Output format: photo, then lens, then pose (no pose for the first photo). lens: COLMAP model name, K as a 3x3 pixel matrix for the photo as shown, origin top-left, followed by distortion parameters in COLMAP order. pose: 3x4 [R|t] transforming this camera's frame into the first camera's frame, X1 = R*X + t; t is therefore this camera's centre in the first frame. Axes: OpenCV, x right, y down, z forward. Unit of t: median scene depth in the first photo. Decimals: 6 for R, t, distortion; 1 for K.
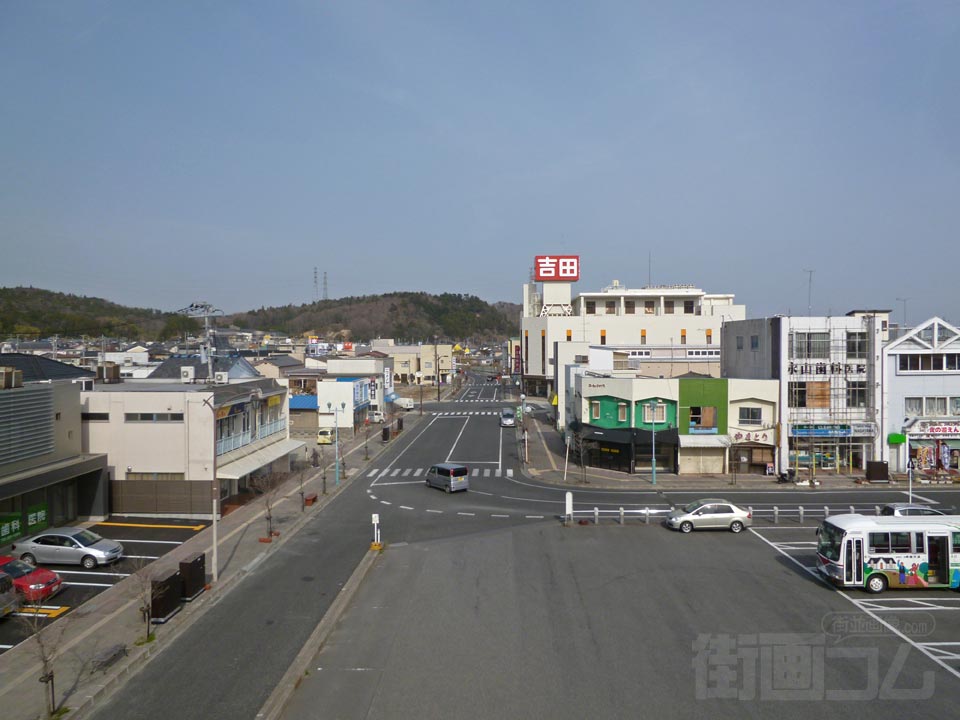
lens RADIAL K [[679.8, 0, 482.5], [0, 679.8, 349.7], [0, 0, 1]] dist [-0.031133, 0.007114]
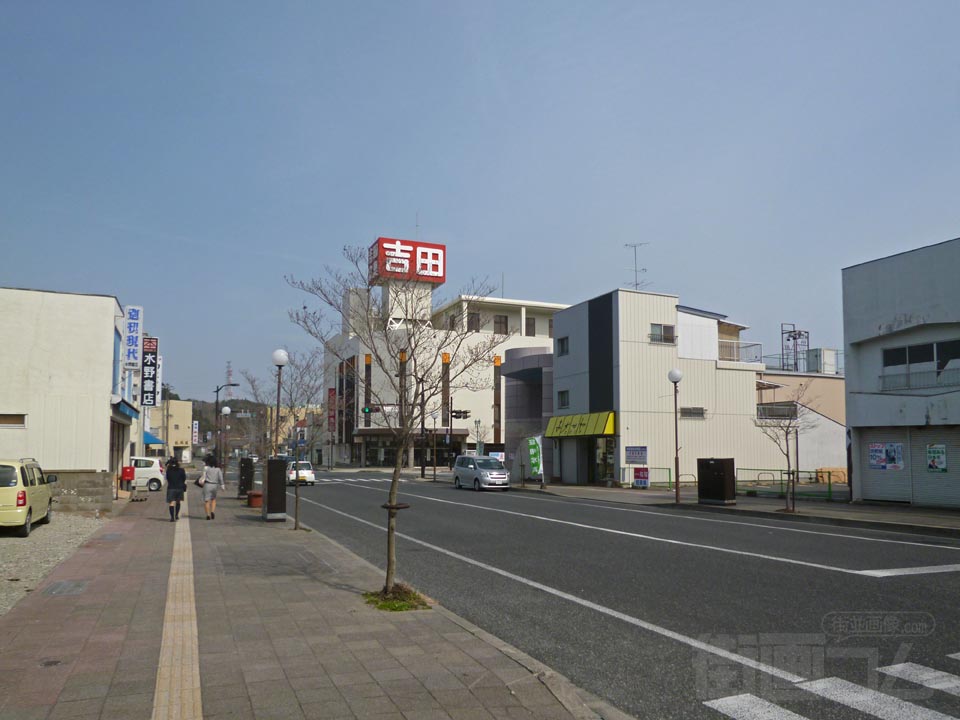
lens RADIAL K [[710.0, 0, 480.3], [0, 710.0, 410.0], [0, 0, 1]] dist [-0.028338, 0.007556]
pose [[0.910751, 0.030894, 0.411798, -0.247230], [-0.002579, 0.997604, -0.069139, 0.155942], [-0.412947, 0.061907, 0.908649, 1.002864]]
